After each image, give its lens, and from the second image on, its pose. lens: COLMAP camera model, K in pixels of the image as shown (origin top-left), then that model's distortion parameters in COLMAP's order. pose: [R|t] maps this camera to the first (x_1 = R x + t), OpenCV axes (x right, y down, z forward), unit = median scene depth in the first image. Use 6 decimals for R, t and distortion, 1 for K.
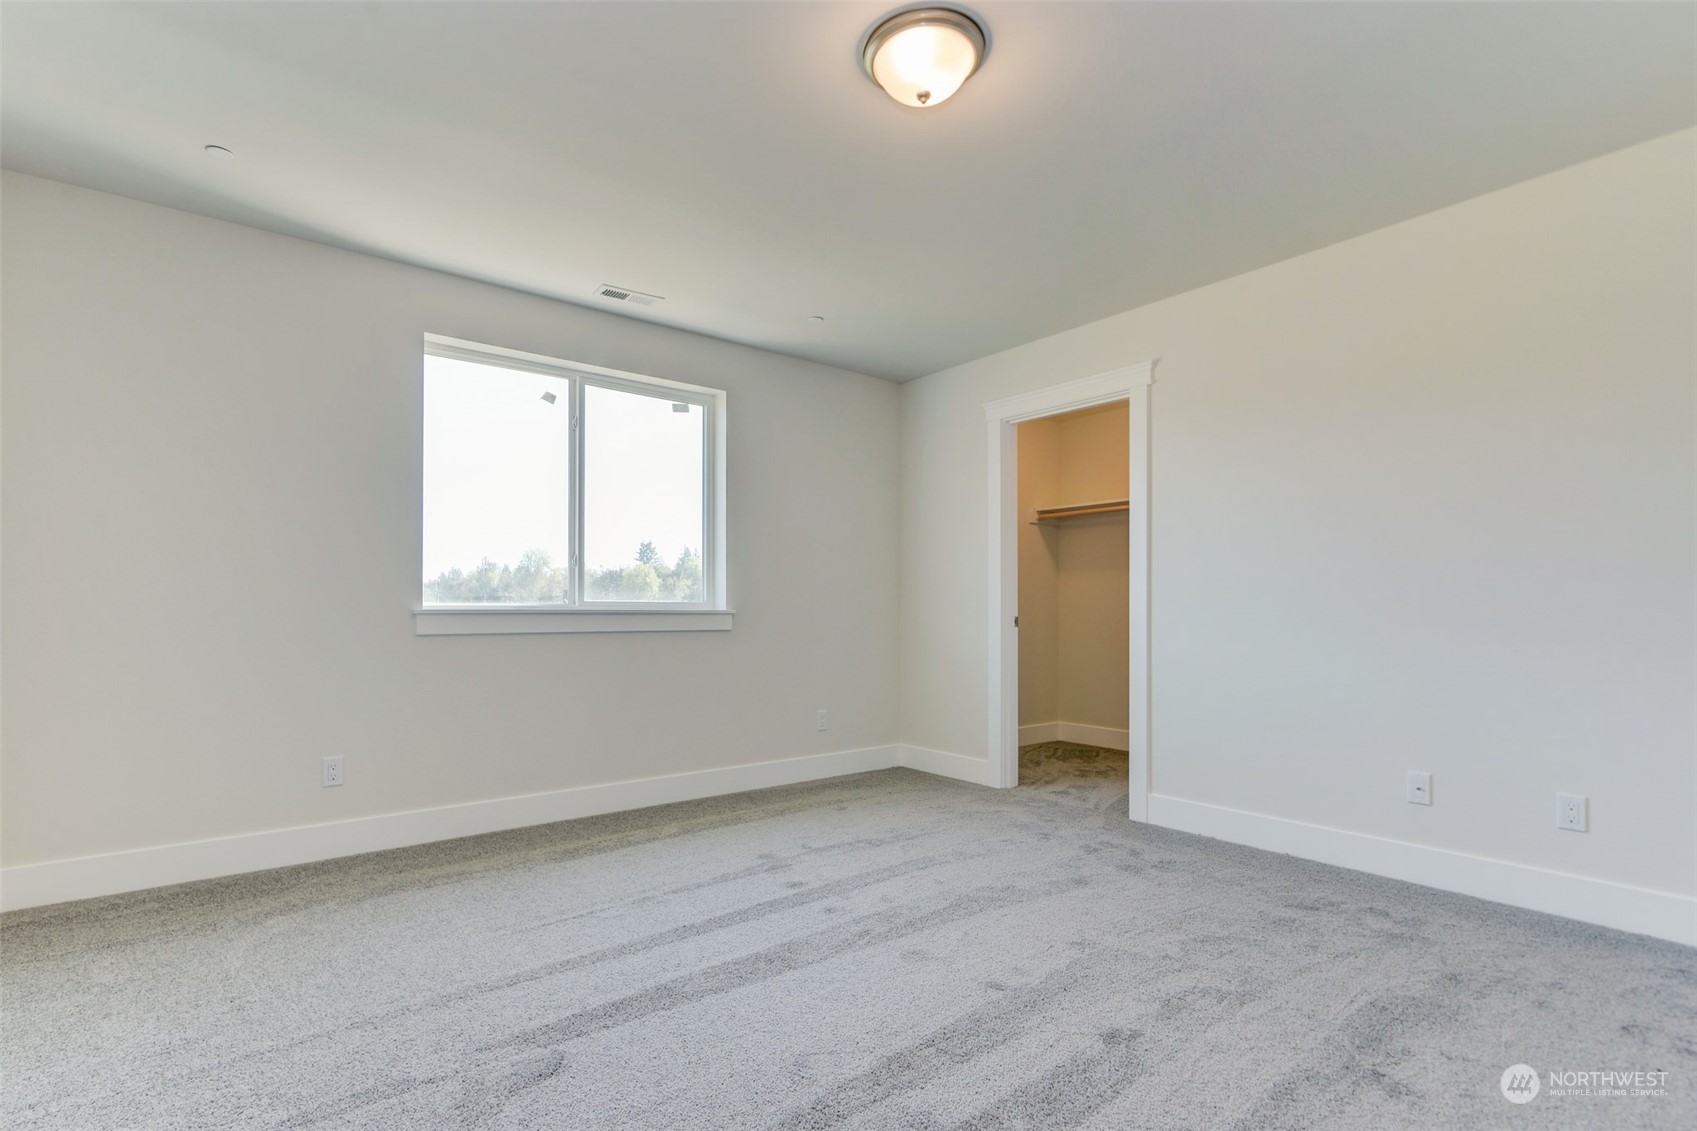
lens RADIAL K [[787.1, 0, 827.8], [0, 787.1, 597.3], [0, 0, 1]] dist [-0.003663, 0.000281]
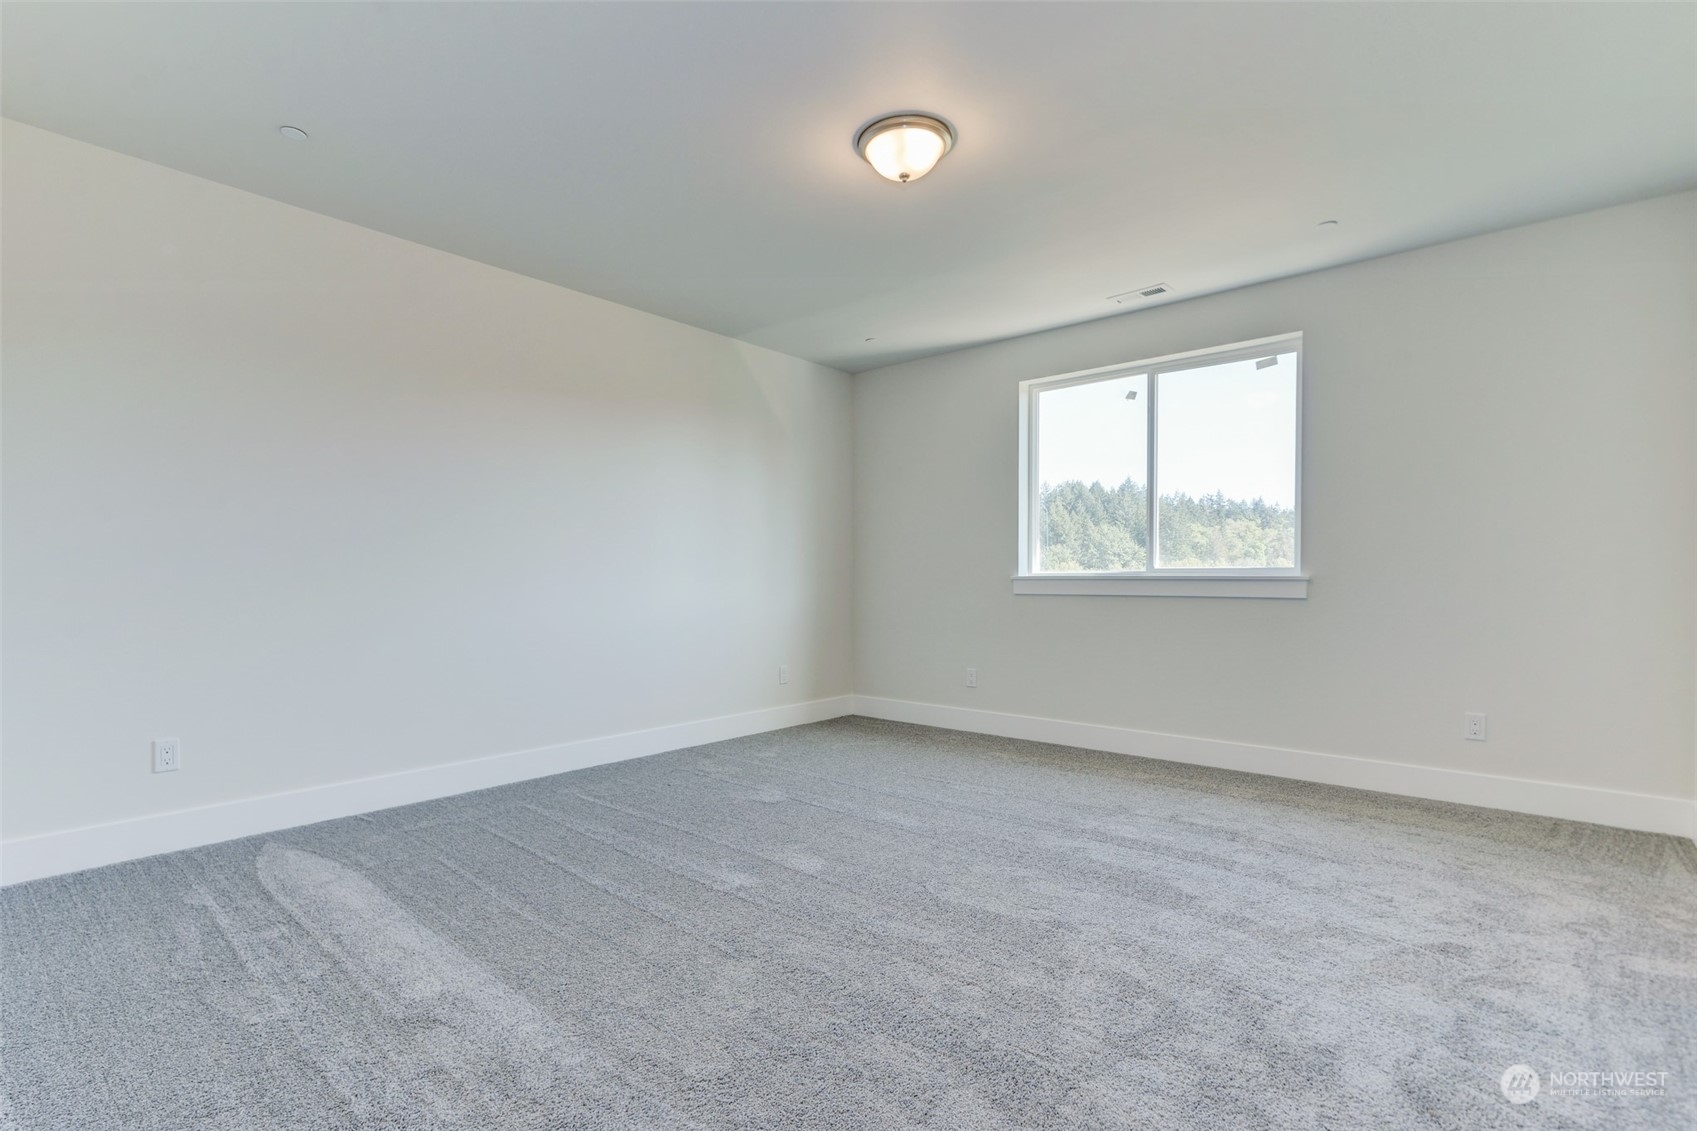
lens RADIAL K [[787.1, 0, 834.4], [0, 787.1, 589.2], [0, 0, 1]] dist [-0.003663, 0.000281]
pose [[0.203820, 0.009405, -0.978963, 0.698598], [0.015072, 0.999805, 0.012743, 0.012722], [0.978892, -0.017353, 0.203638, 0.324498]]
